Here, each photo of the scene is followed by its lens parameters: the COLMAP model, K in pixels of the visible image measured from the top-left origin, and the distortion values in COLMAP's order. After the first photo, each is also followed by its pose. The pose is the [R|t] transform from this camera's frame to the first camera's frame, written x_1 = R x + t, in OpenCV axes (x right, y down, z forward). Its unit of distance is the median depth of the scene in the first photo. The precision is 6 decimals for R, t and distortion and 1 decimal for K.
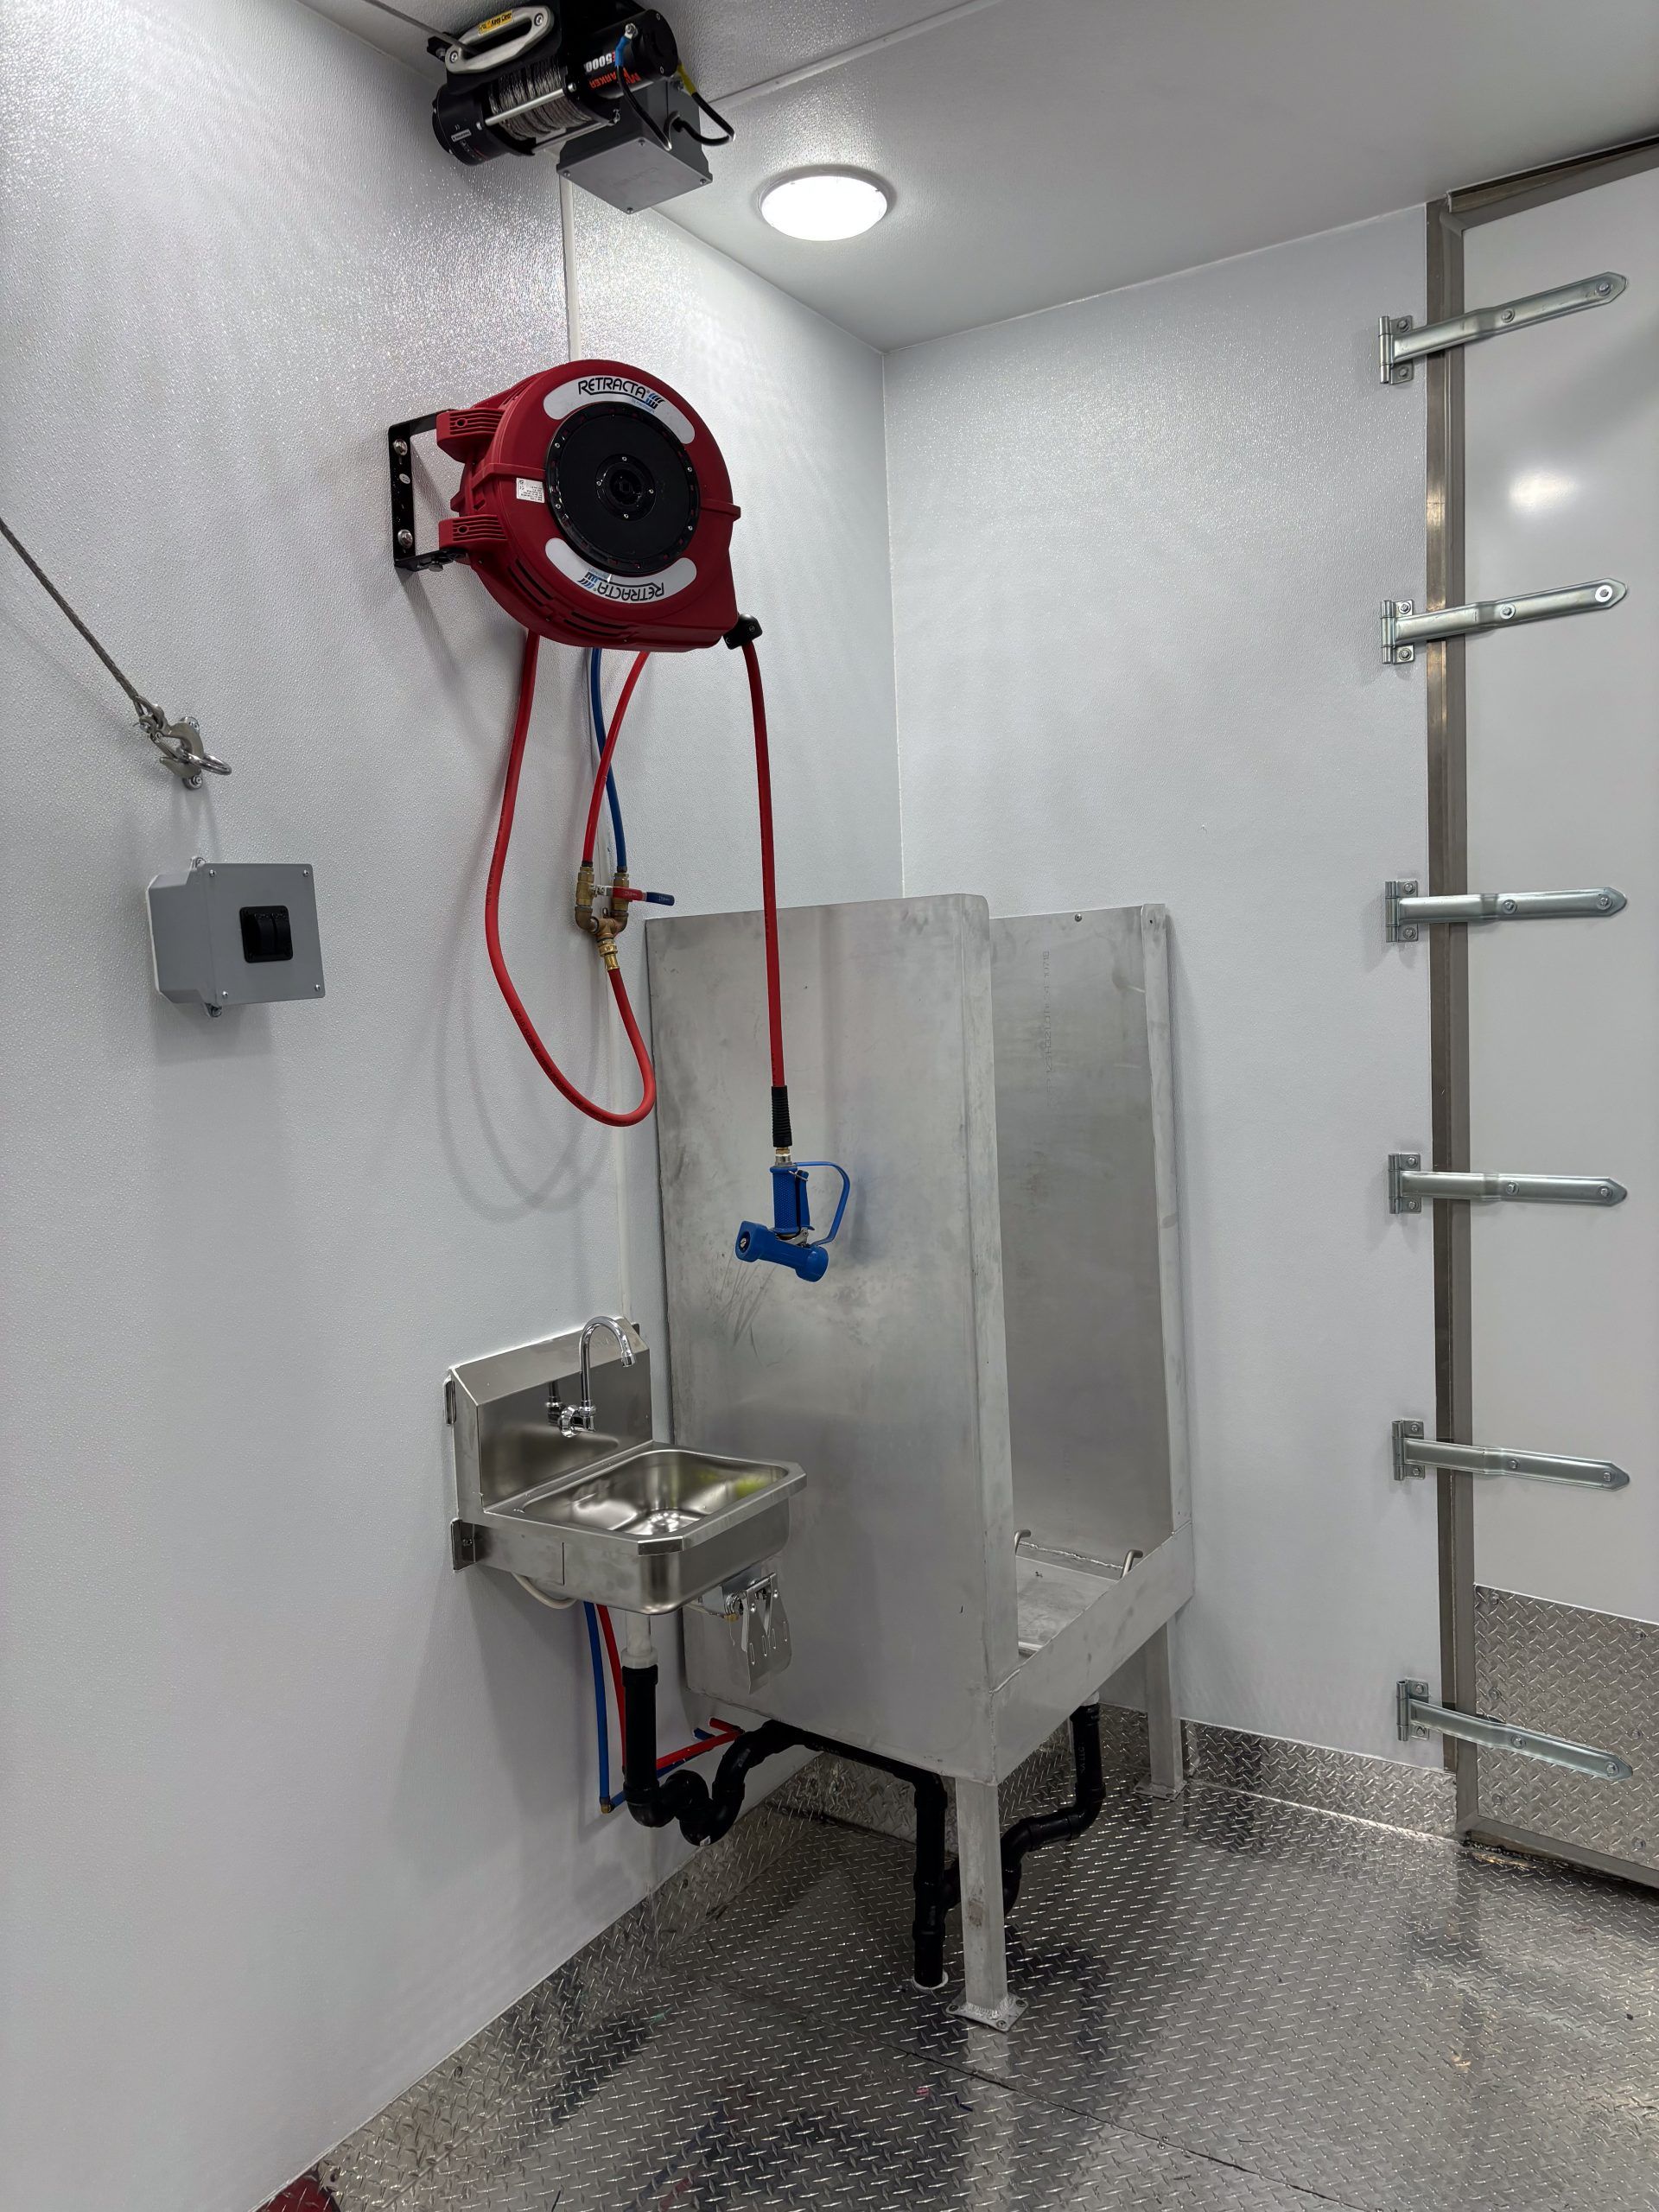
lens RADIAL K [[1608.7, 0, 829.5], [0, 1608.7, 1106.0], [0, 0, 1]] dist [0.134256, -0.176229]
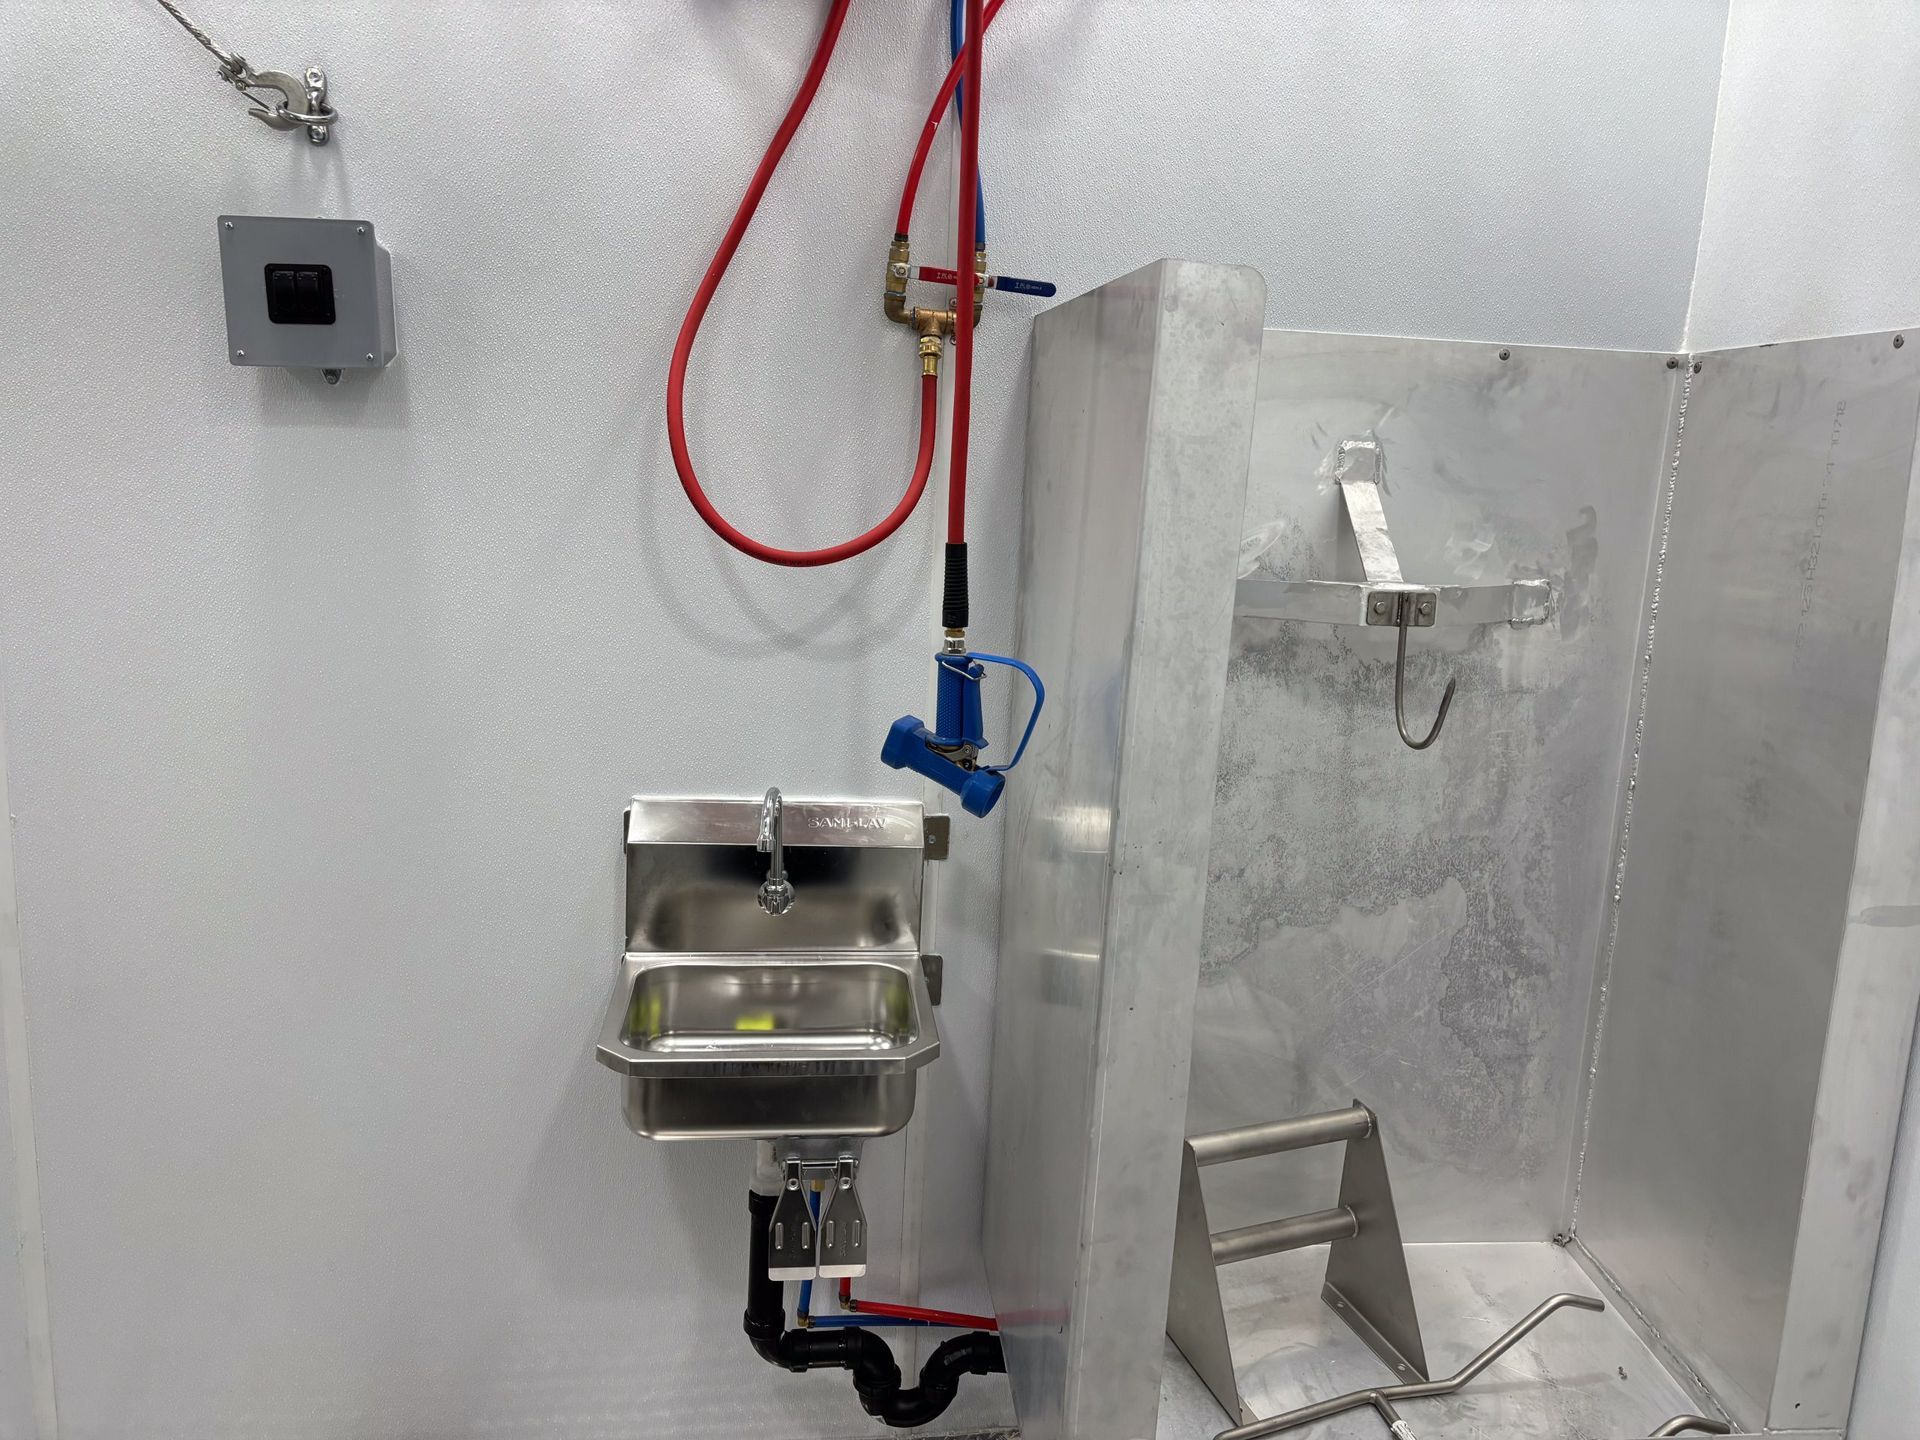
lens RADIAL K [[1483.6, 0, 960.0], [0, 1483.6, 720.0], [0, 0, 1]] dist [0.038443, -0.003062]
pose [[0.635676, 0.213030, -0.741980, 0.478939], [-0.130699, 0.976993, 0.168531, -0.046790], [0.760812, -0.010155, 0.648893, 0.563555]]
